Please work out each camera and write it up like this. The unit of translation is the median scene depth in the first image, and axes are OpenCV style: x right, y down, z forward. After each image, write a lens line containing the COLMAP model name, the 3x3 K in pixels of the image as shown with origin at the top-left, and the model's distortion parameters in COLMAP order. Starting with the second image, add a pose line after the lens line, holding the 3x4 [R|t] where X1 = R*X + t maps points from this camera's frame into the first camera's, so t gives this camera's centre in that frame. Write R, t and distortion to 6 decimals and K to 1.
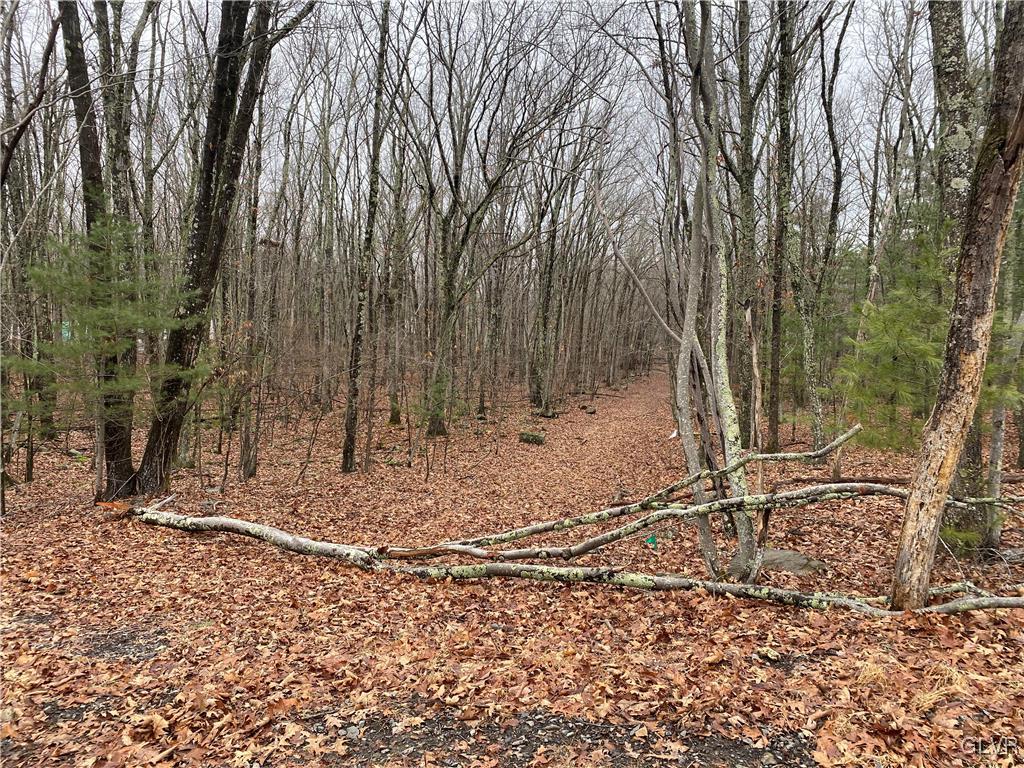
lens RADIAL K [[767.2, 0, 510.4], [0, 767.2, 373.3], [0, 0, 1]] dist [0.023499, -0.025455]
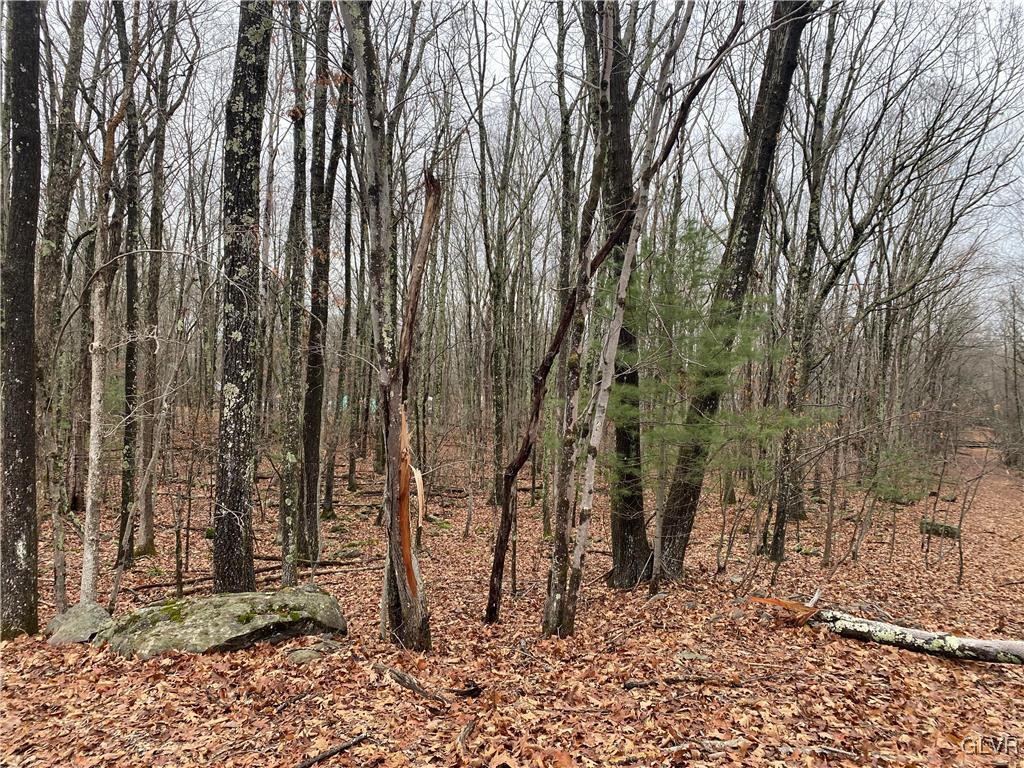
lens RADIAL K [[770.9, 0, 507.5], [0, 770.9, 363.8], [0, 0, 1]] dist [0.050620, -0.061483]
pose [[0.960229, -0.008933, -0.279072, -0.766554], [-0.023173, 0.993490, -0.111533, 0.056069], [0.278251, 0.113564, 0.953771, 0.332612]]
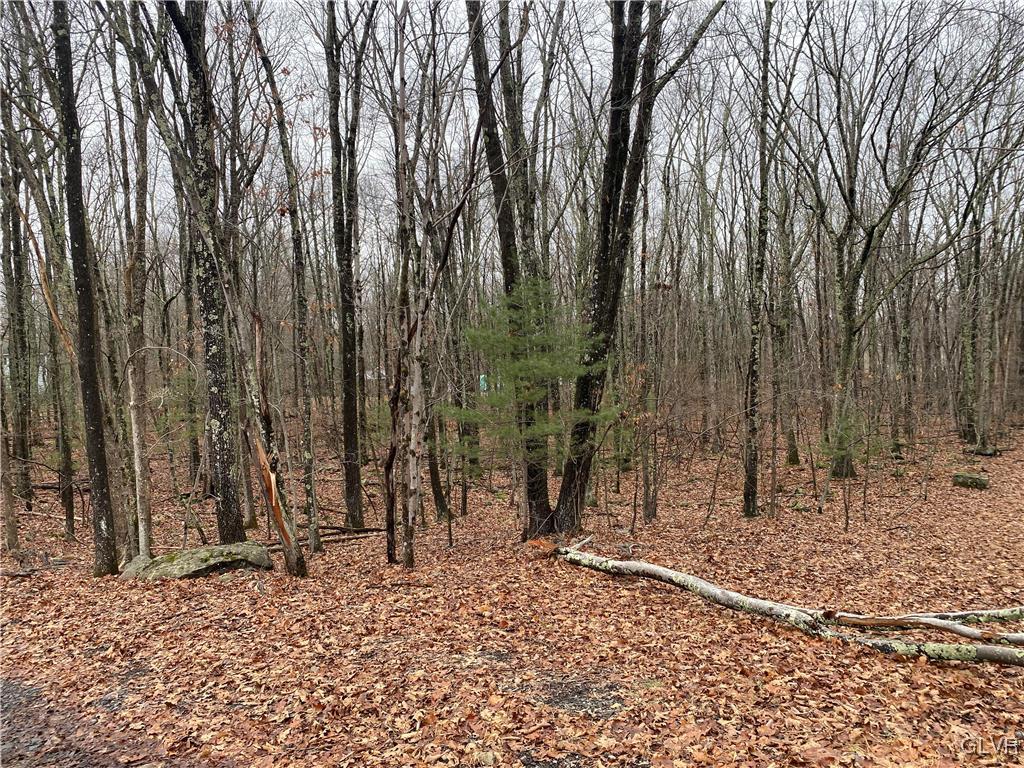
lens RADIAL K [[770.9, 0, 507.5], [0, 770.9, 363.8], [0, 0, 1]] dist [0.050620, -0.061483]
pose [[0.881841, -0.065194, -0.467019, -0.058105], [0.036047, 0.996819, -0.071086, -0.003493], [0.470167, 0.045852, 0.881385, 0.038113]]
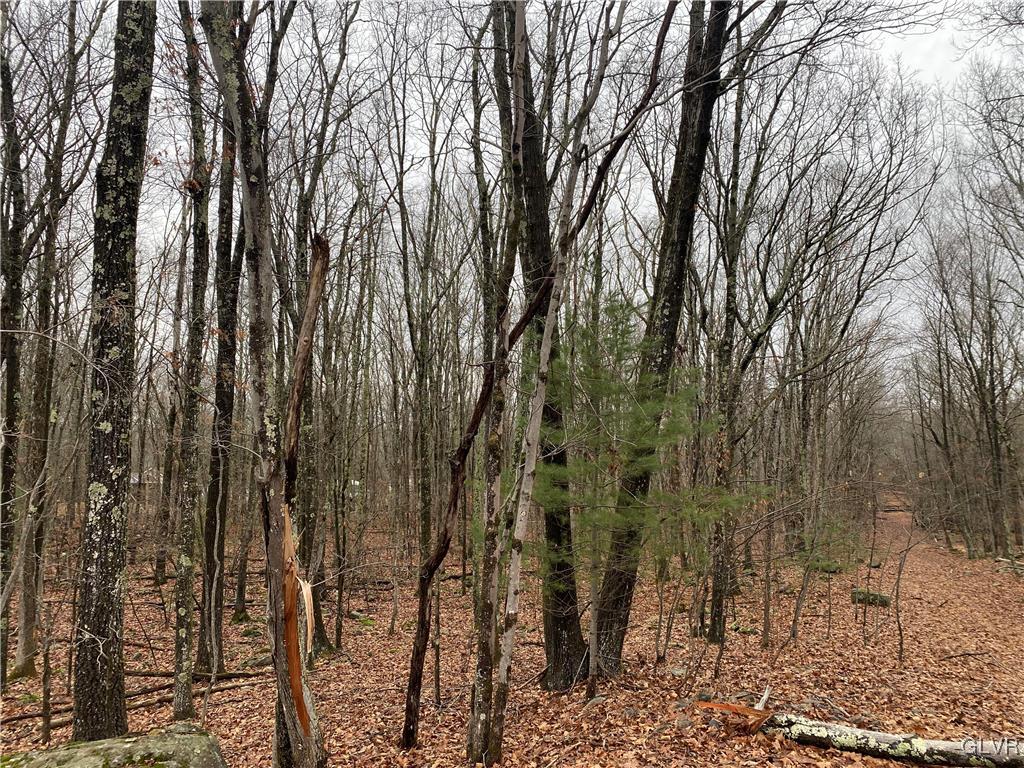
lens RADIAL K [[767.2, 0, 510.4], [0, 767.2, 373.3], [0, 0, 1]] dist [0.023499, -0.025455]
pose [[0.981110, -0.056509, -0.185012, -0.773182], [0.018511, 0.979420, -0.200984, 0.038971], [0.192562, 0.193763, 0.961964, 0.435650]]
